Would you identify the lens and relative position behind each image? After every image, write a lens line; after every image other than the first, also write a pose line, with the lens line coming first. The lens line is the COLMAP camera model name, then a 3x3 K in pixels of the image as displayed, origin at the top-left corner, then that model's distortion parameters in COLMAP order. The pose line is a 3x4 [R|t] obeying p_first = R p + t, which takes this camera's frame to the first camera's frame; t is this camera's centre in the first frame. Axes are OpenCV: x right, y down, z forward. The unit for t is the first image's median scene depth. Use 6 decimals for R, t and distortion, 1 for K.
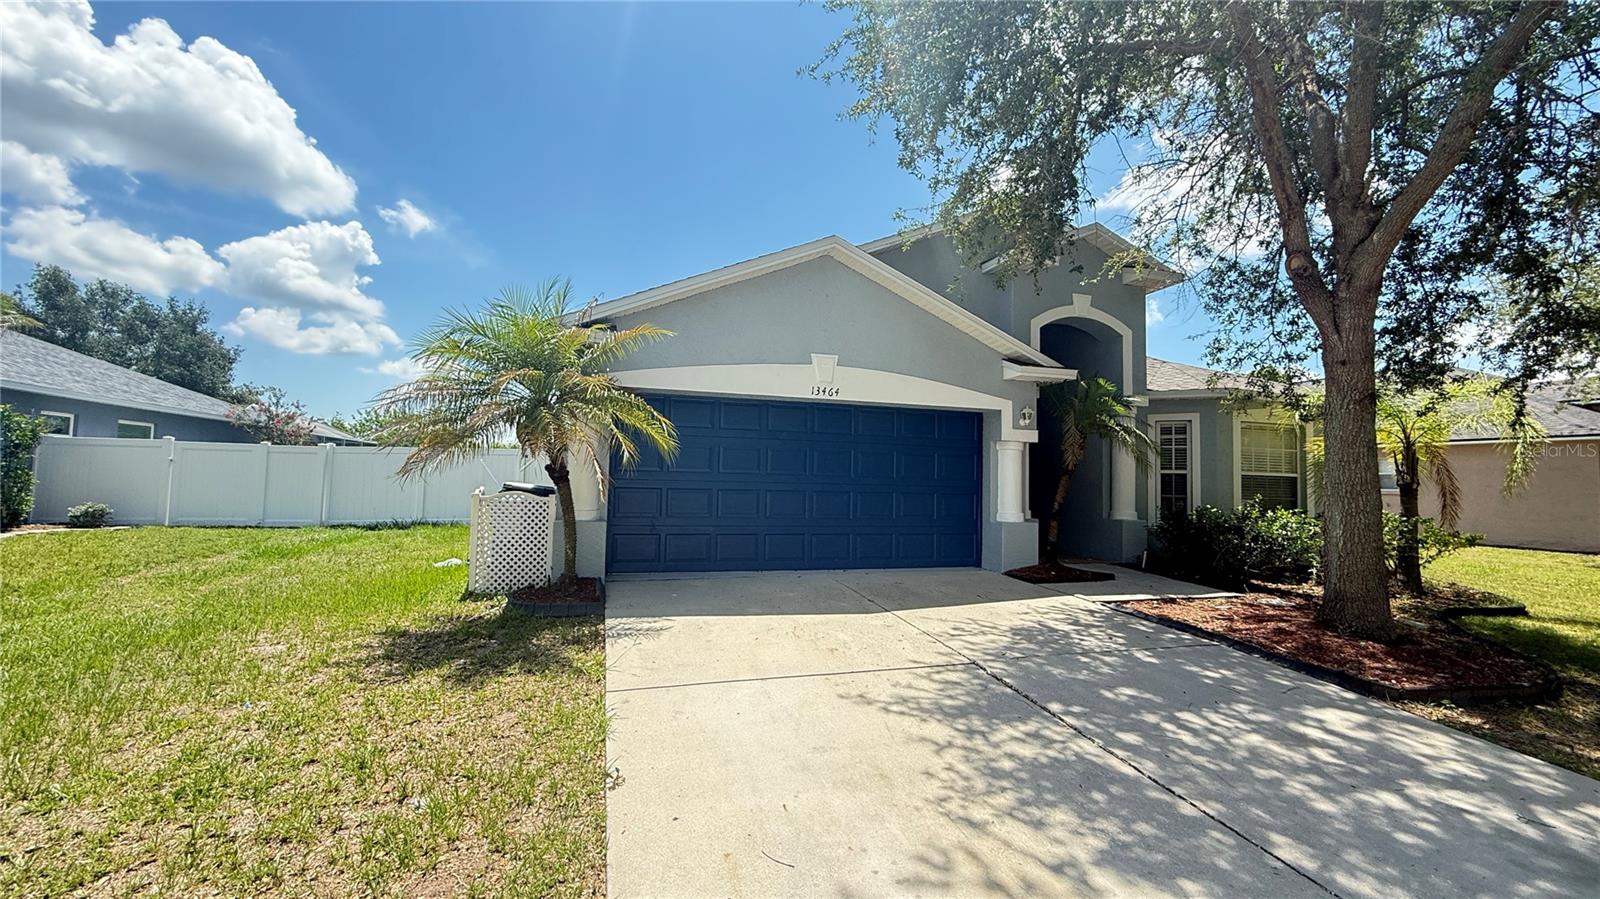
lens RADIAL K [[633.3, 0, 798.8], [0, 633.3, 442.6], [0, 0, 1]] dist [-0.002708, 0.000399]
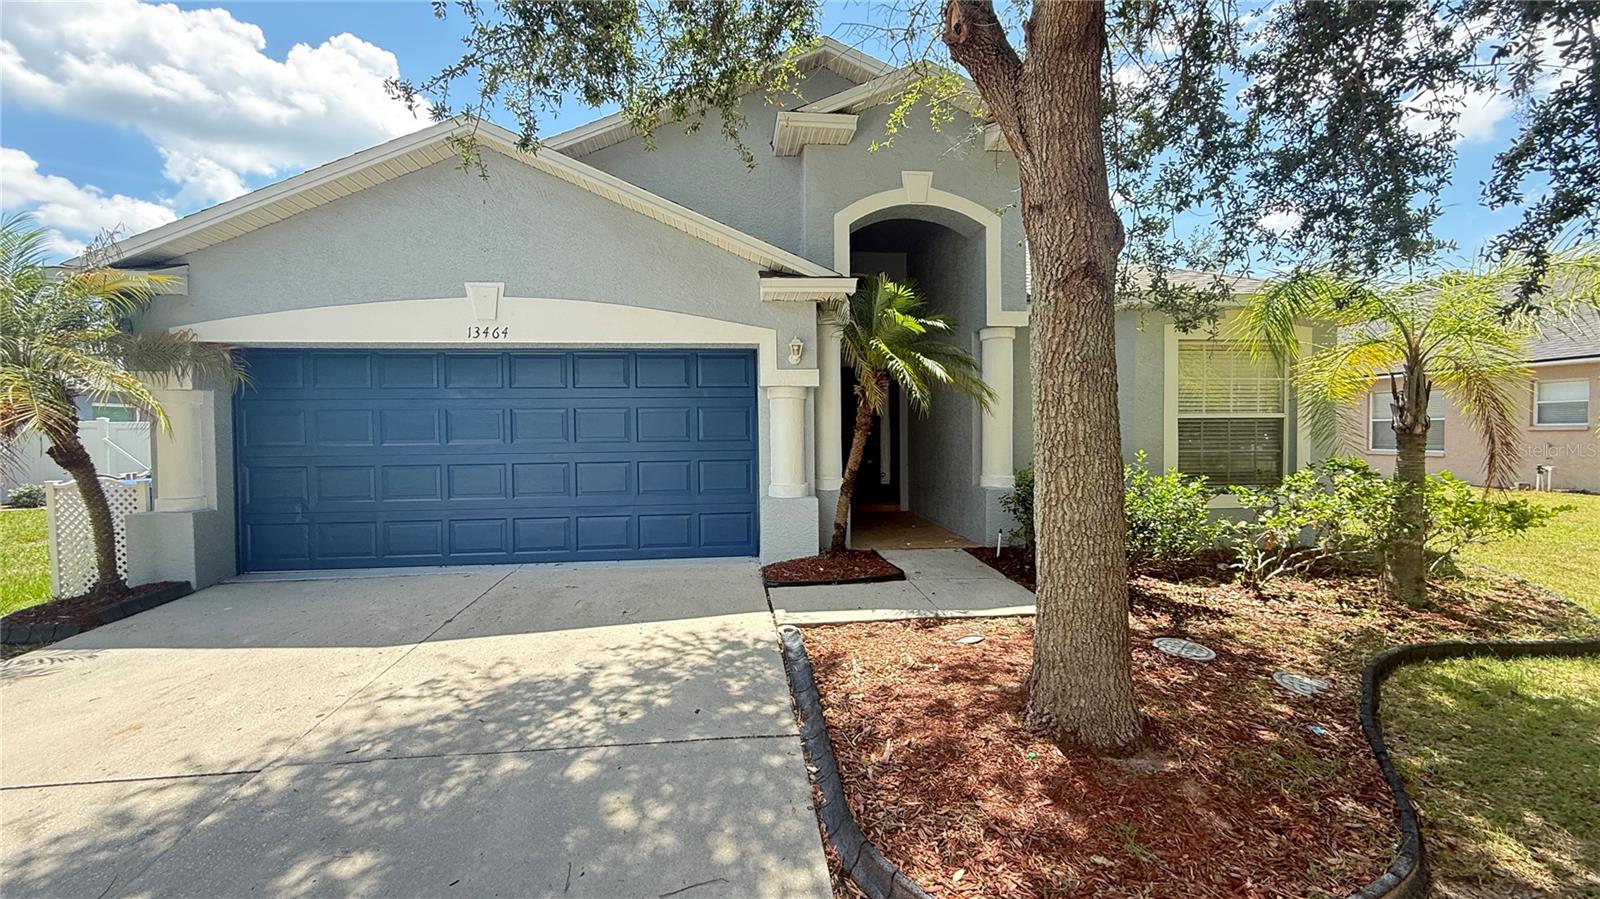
lens RADIAL K [[633.3, 0, 802.7], [0, 633.3, 449.3], [0, 0, 1]] dist [-0.002708, 0.000399]
pose [[0.982598, -0.029973, -0.183312, 0.502265], [0.045890, 0.995474, 0.083215, 0.010860], [0.179988, -0.090179, 0.979526, 0.294972]]
